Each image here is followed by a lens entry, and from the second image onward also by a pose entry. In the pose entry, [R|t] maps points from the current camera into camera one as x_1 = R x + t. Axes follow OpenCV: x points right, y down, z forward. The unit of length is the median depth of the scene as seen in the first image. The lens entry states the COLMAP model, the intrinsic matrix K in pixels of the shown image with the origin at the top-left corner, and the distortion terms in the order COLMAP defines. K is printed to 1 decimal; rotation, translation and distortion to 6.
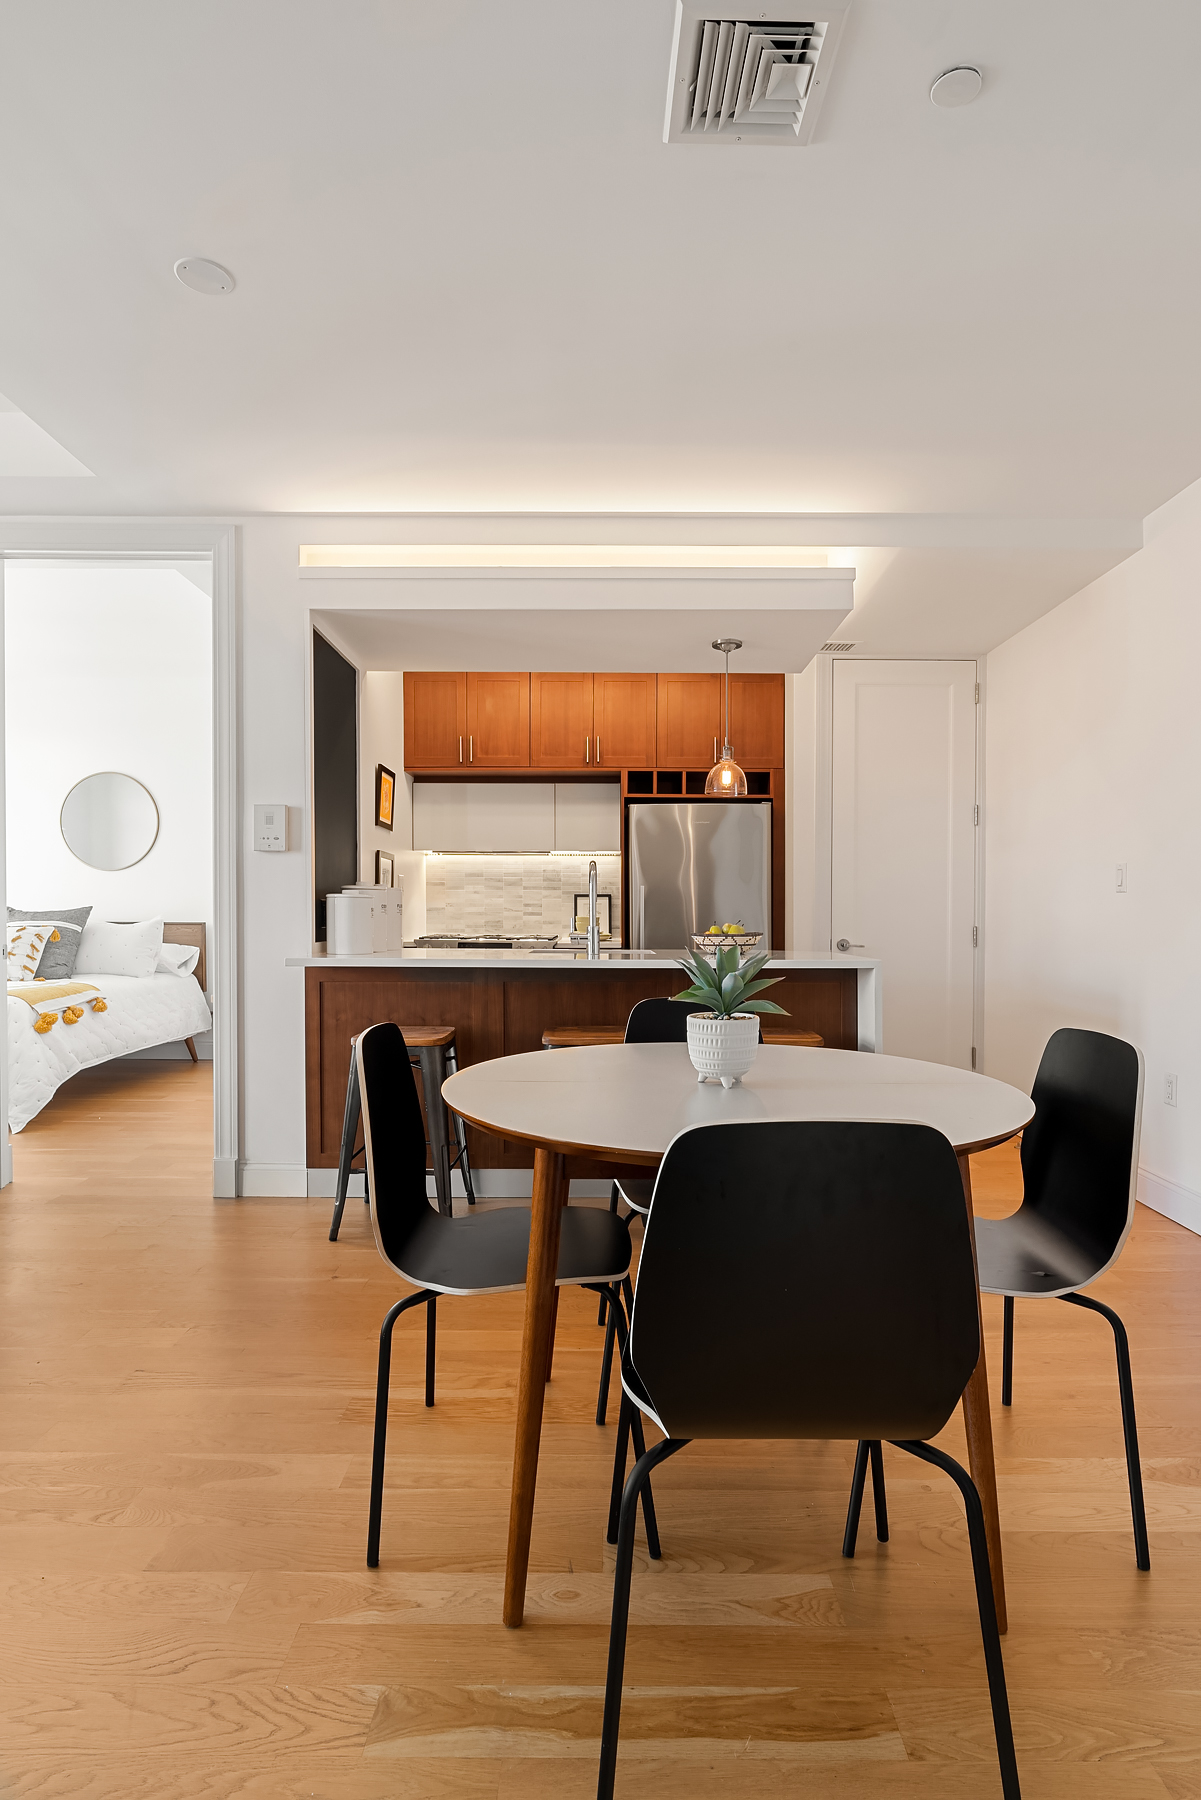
lens RADIAL K [[925.1, 0, 600.5], [0, 925.1, 908.0], [0, 0, 1]] dist [0.002744, 0.000111]
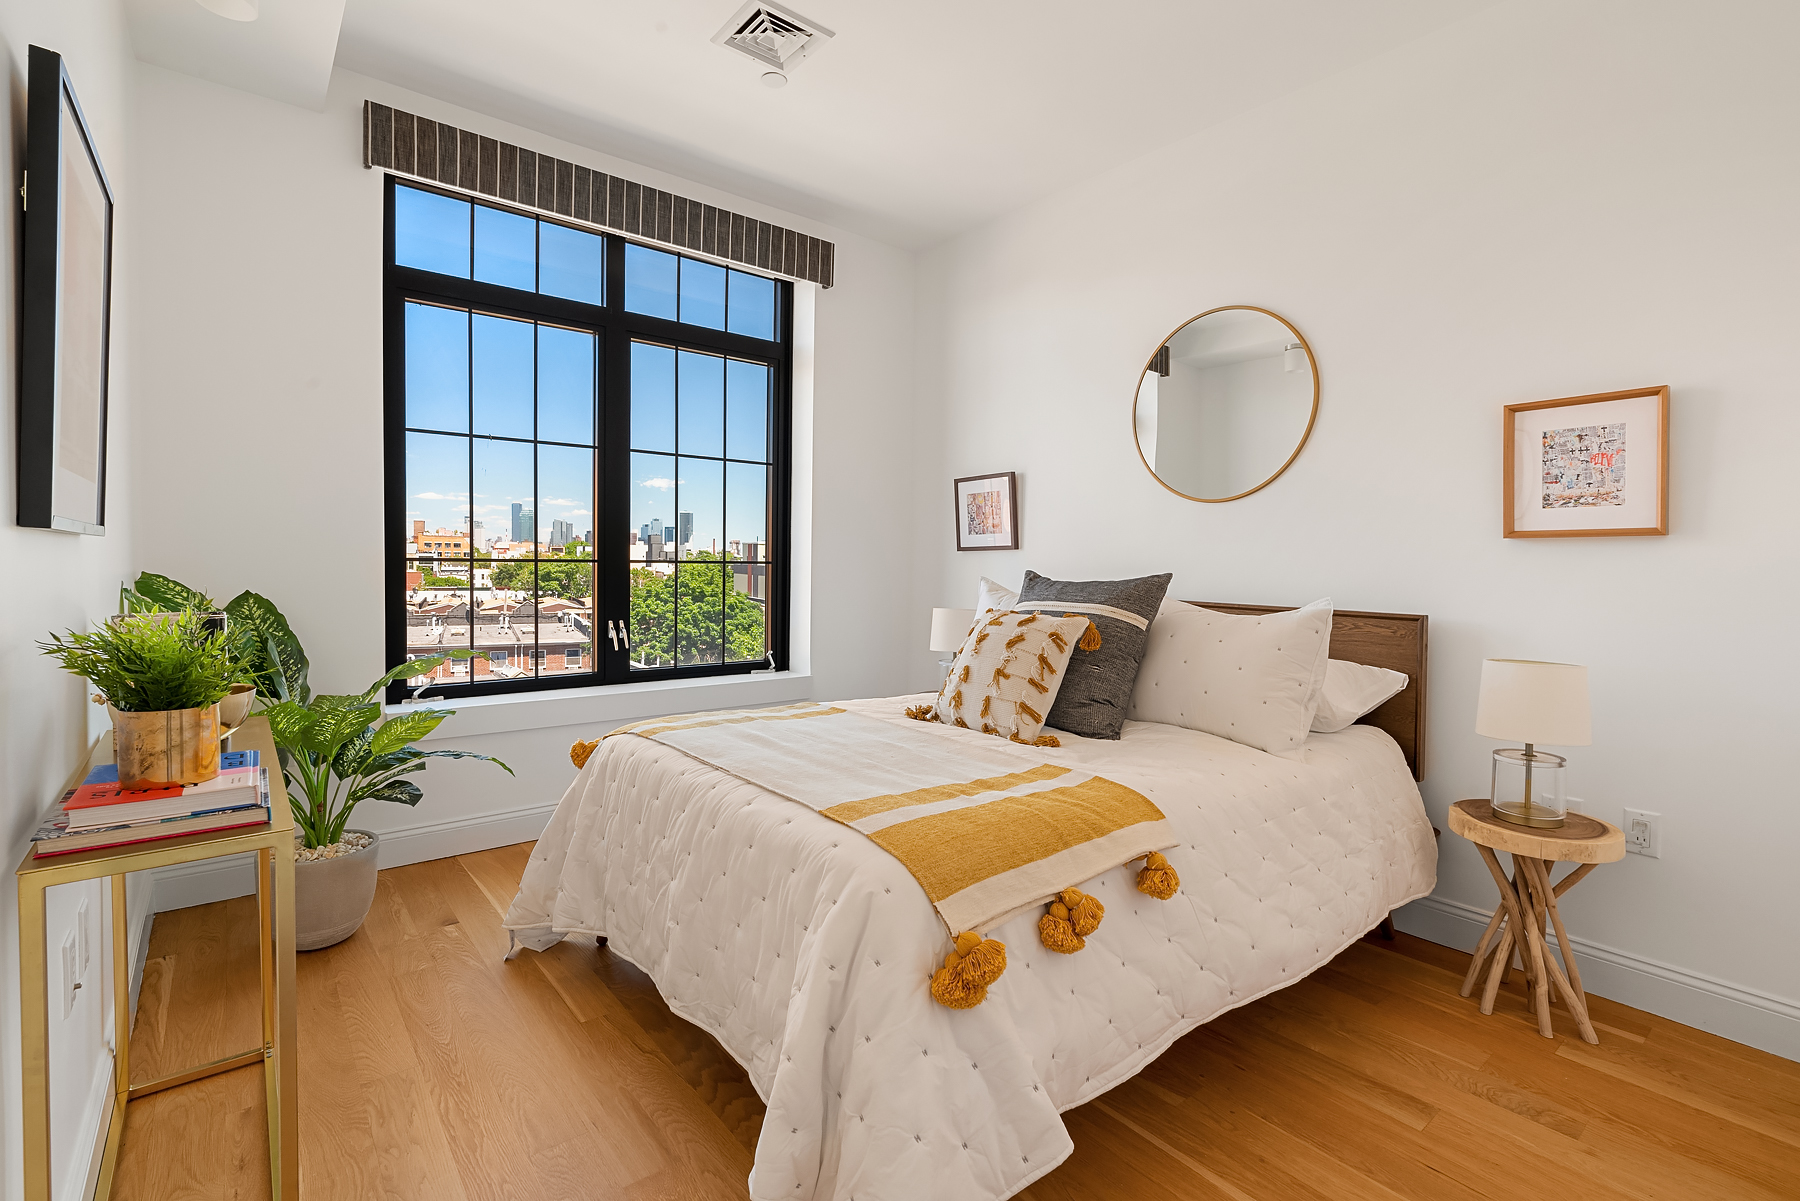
lens RADIAL K [[812.3, 0, 901.0], [0, 812.3, 591.9], [0, 0, 1]] dist [-0.009475, -0.000010]
pose [[0.638567, 0.039503, -0.768552, -0.351283], [-0.015418, 0.999138, 0.038545, -0.006257], [0.769412, -0.012764, 0.638626, 0.688369]]
